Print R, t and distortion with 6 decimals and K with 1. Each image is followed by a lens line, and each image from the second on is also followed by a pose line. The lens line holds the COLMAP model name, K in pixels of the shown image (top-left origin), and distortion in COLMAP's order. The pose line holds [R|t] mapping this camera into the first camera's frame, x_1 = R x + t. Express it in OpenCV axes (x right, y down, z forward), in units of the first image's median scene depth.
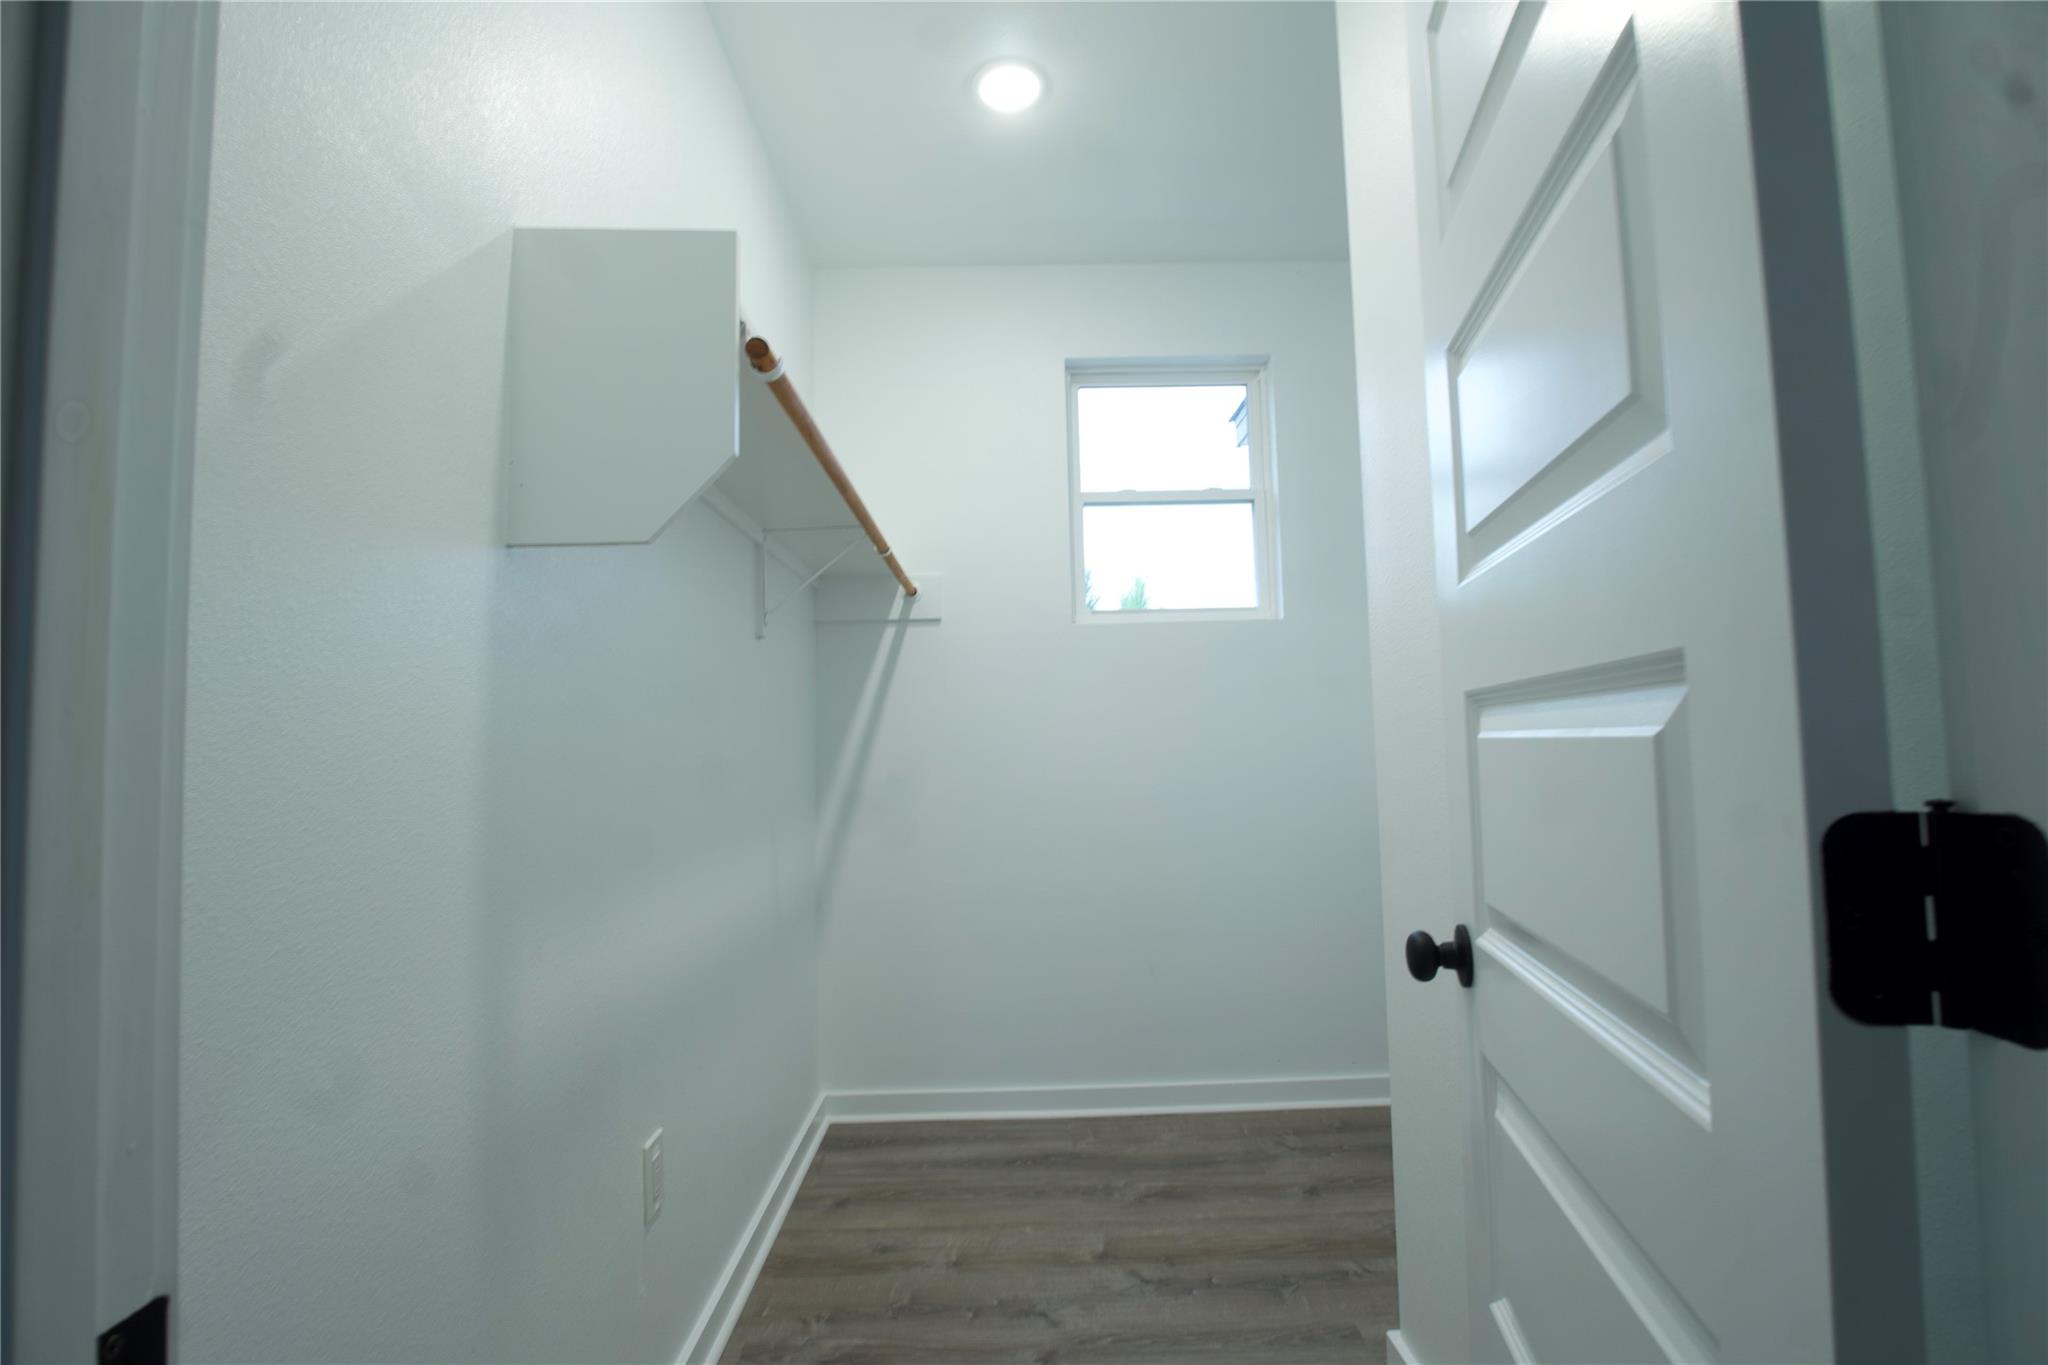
lens RADIAL K [[968.2, 0, 1024.0], [0, 968.2, 682.5], [0, 0, 1]] dist [0.000429, 0.000377]
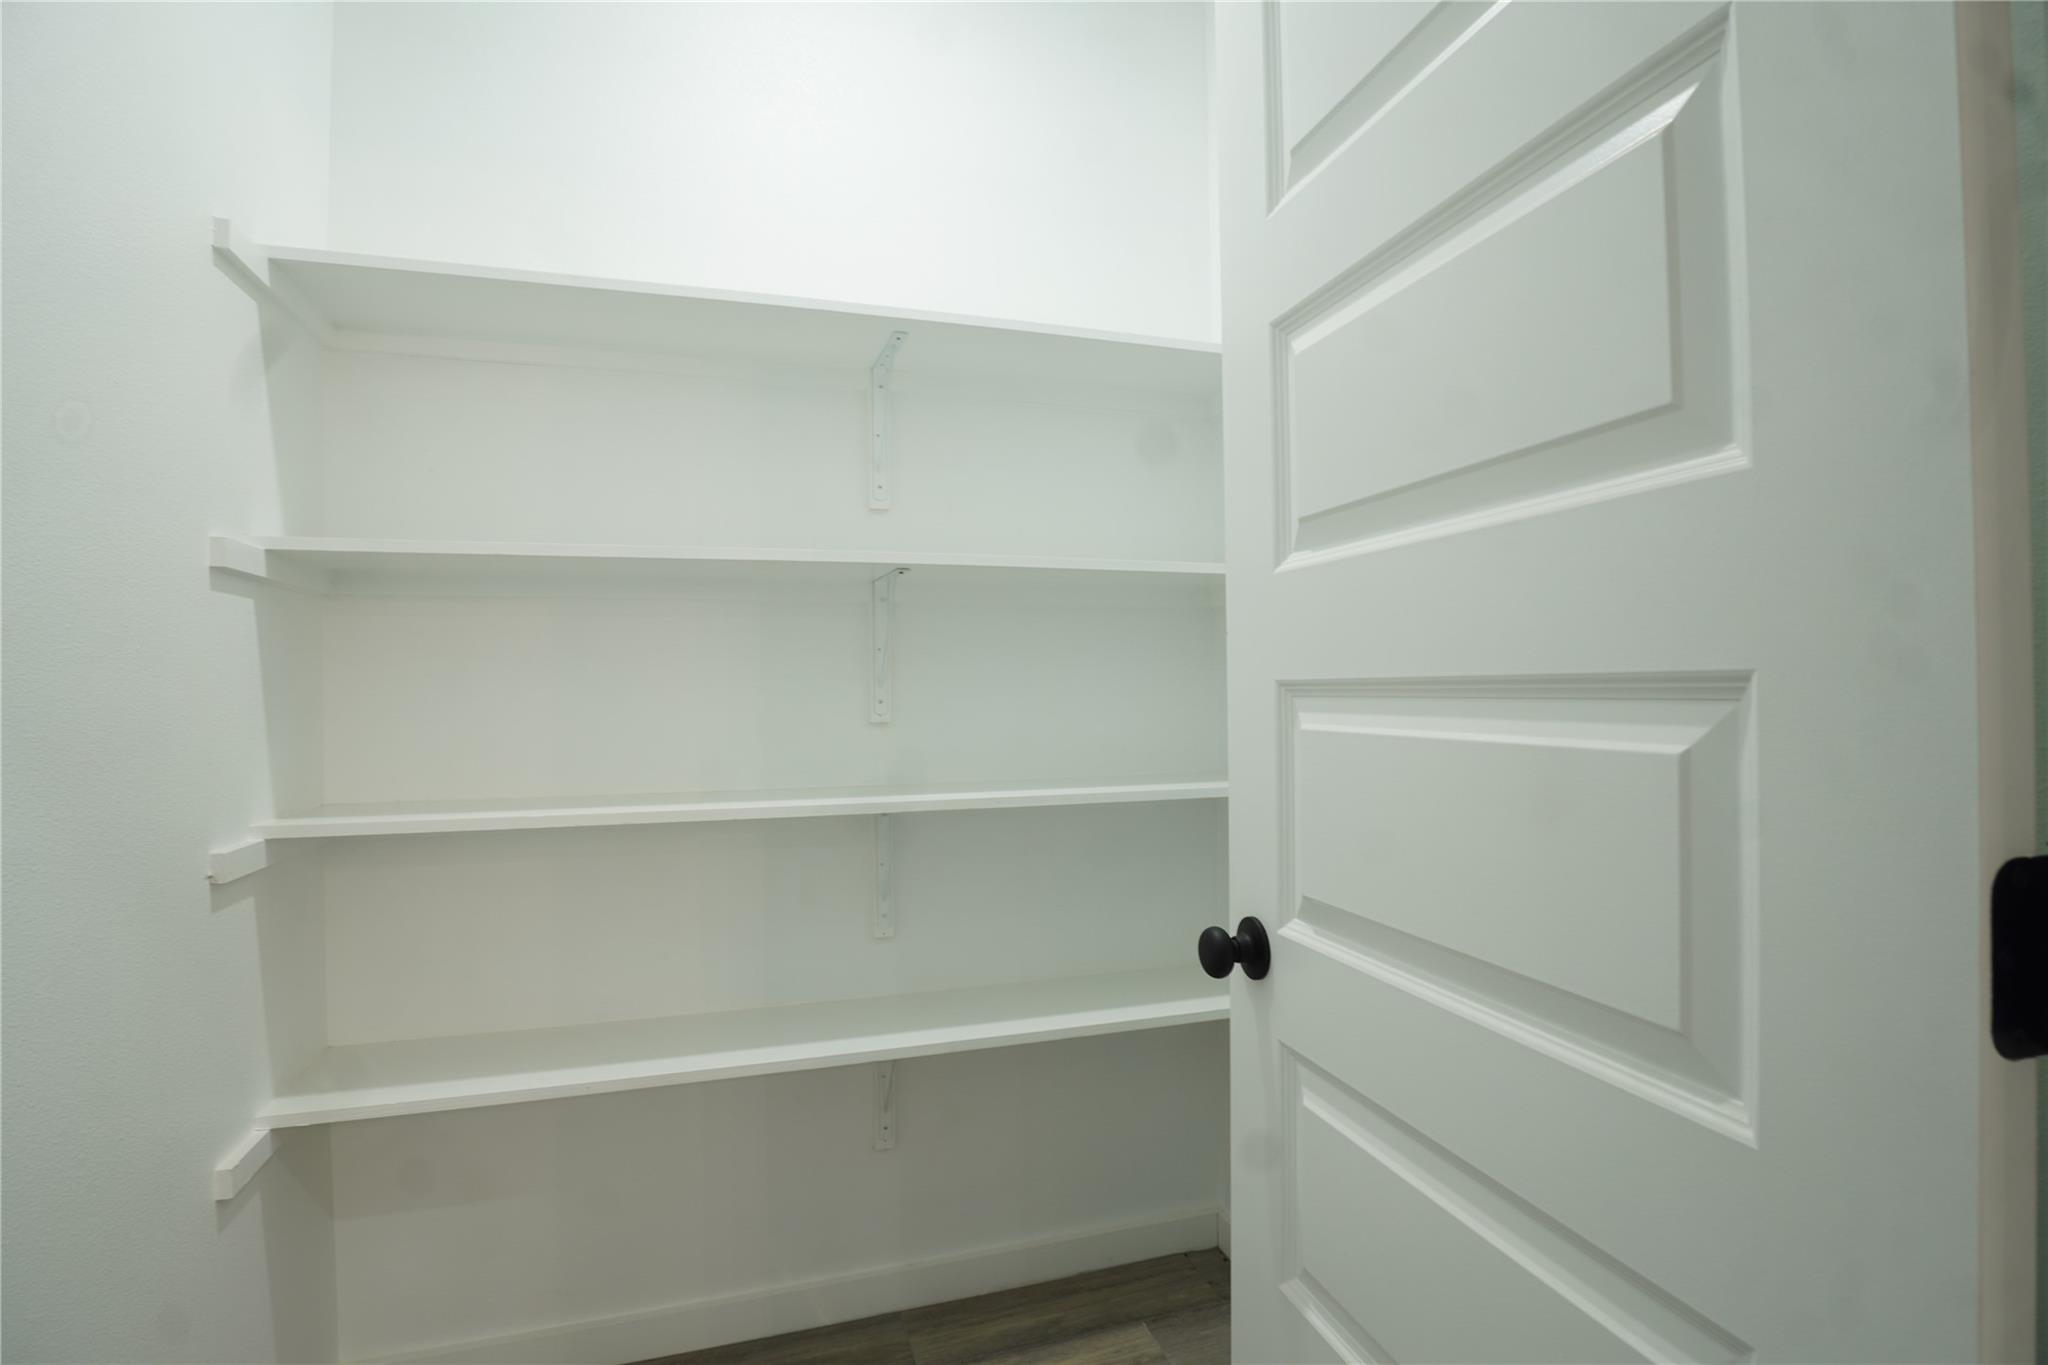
lens RADIAL K [[968.2, 0, 1024.0], [0, 968.2, 682.5], [0, 0, 1]] dist [0.000429, 0.000377]
pose [[0.879772, 0.014867, 0.475162, -0.407627], [-0.038813, 0.998420, 0.040625, -0.031077], [-0.473808, -0.054183, 0.878960, 0.456018]]
